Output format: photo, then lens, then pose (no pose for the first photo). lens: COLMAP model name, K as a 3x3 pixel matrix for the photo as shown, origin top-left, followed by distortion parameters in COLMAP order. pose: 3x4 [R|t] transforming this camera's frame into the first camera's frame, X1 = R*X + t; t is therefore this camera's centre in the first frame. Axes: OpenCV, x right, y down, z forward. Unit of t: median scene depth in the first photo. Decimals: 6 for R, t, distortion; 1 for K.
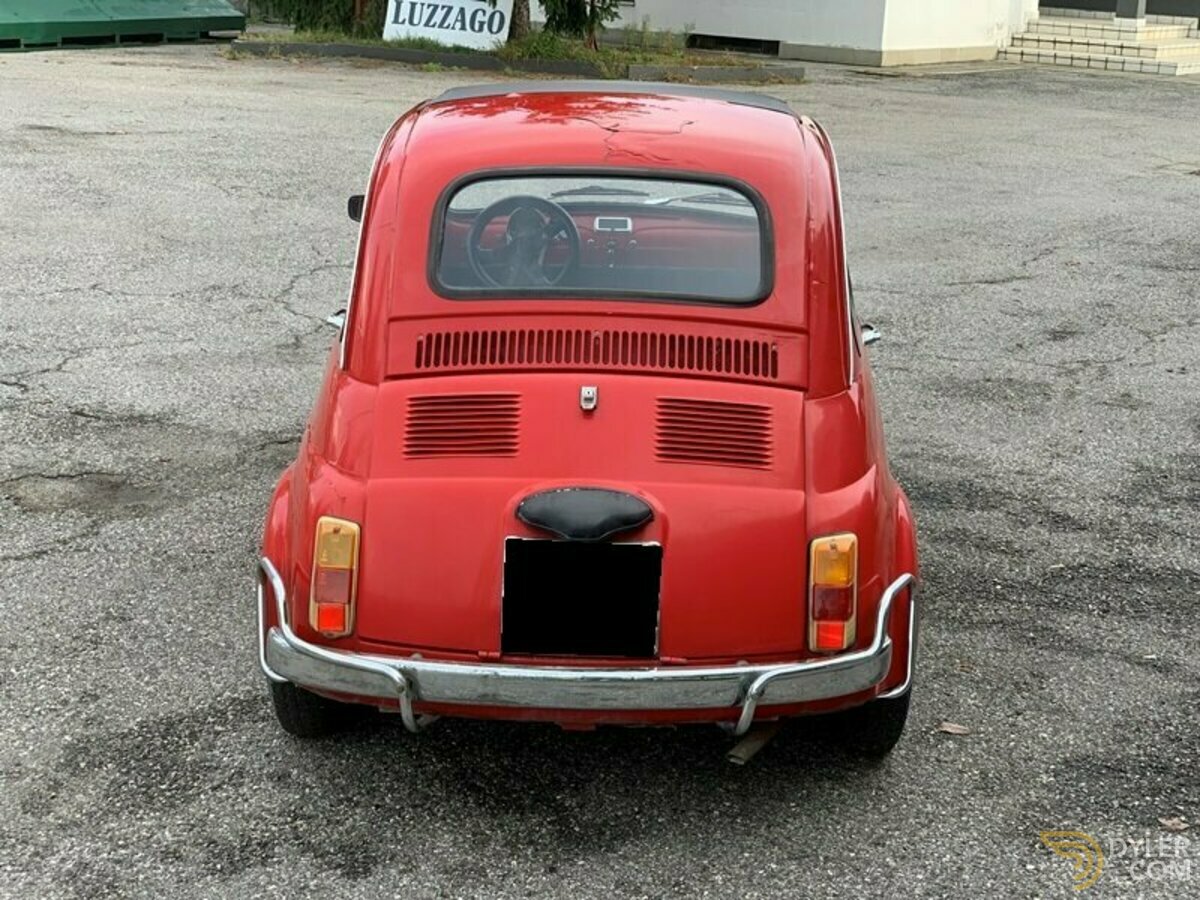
lens RADIAL K [[1806.5, 0, 608.3], [0, 1806.5, 457.9], [0, 0, 1]] dist [0.016741, 0.023795]
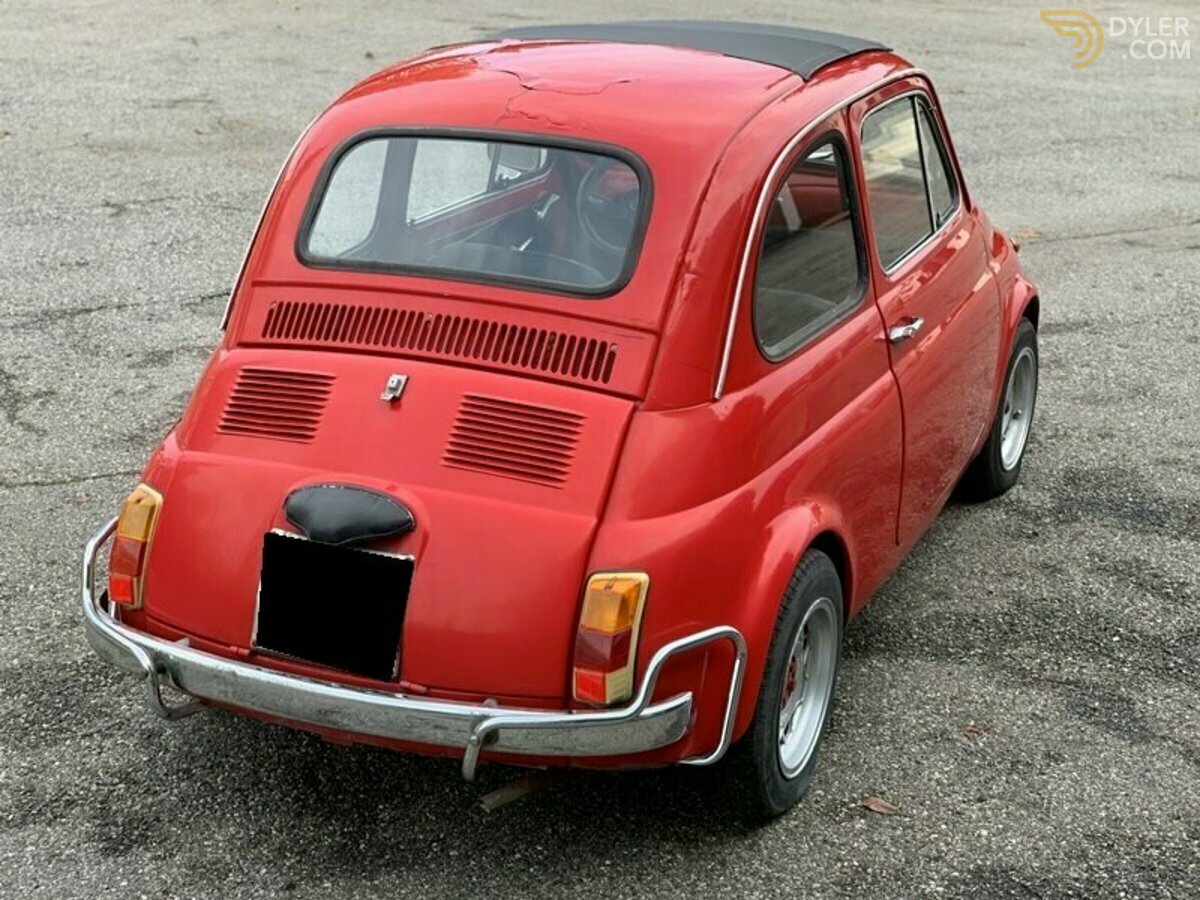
lens RADIAL K [[1803.6, 0, 613.0], [0, 1803.6, 449.7], [0, 0, 1]] dist [0.020156, 0.043666]
pose [[0.919662, 0.106502, -0.377994, 0.407592], [-0.087399, 0.993891, 0.067392, -0.067820], [0.382863, -0.028942, 0.923352, 0.184575]]
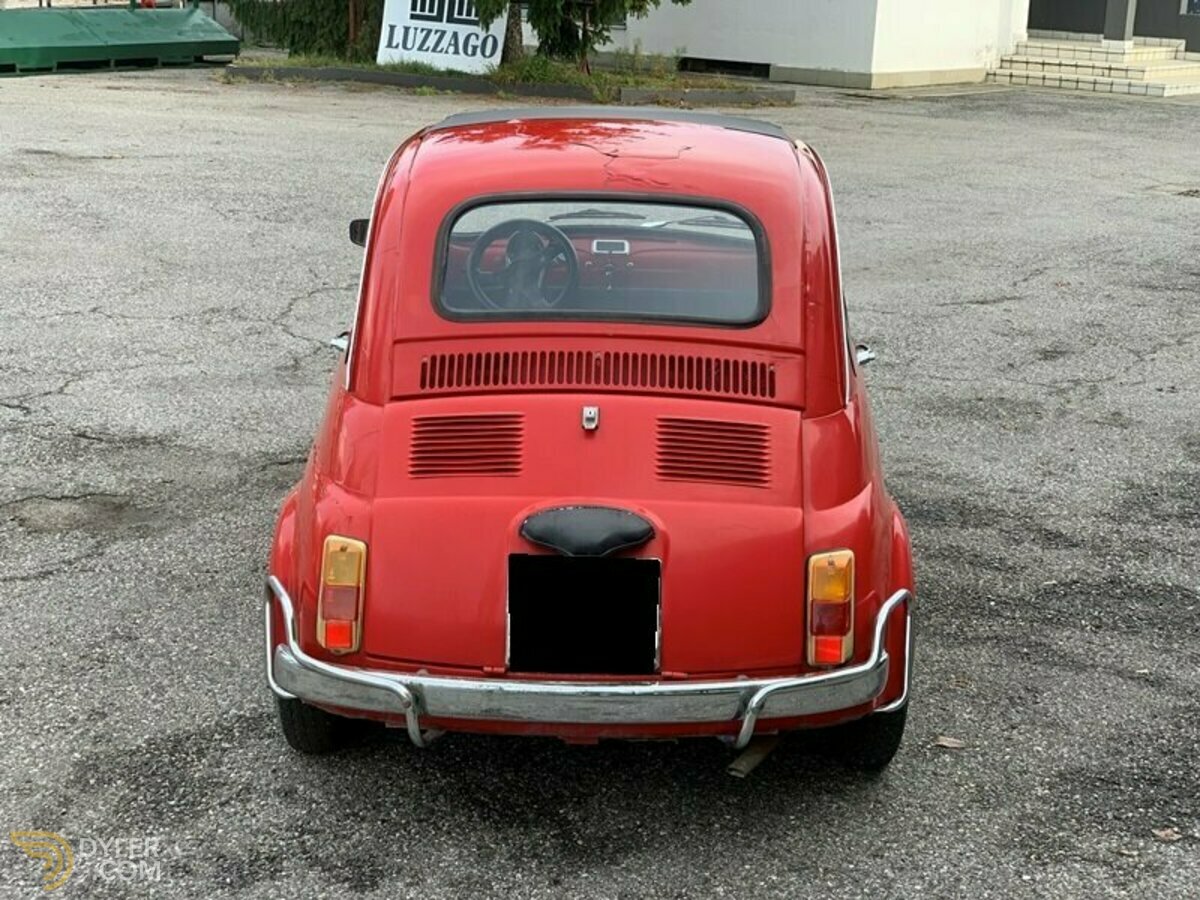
lens RADIAL K [[1803.6, 0, 613.0], [0, 1803.6, 449.7], [0, 0, 1]] dist [0.020156, 0.043666]
pose [[0.999971, -0.003654, 0.006674, -0.004562], [0.003761, 0.999863, -0.016104, 0.001140], [-0.006614, 0.016129, 0.999848, -0.016700]]
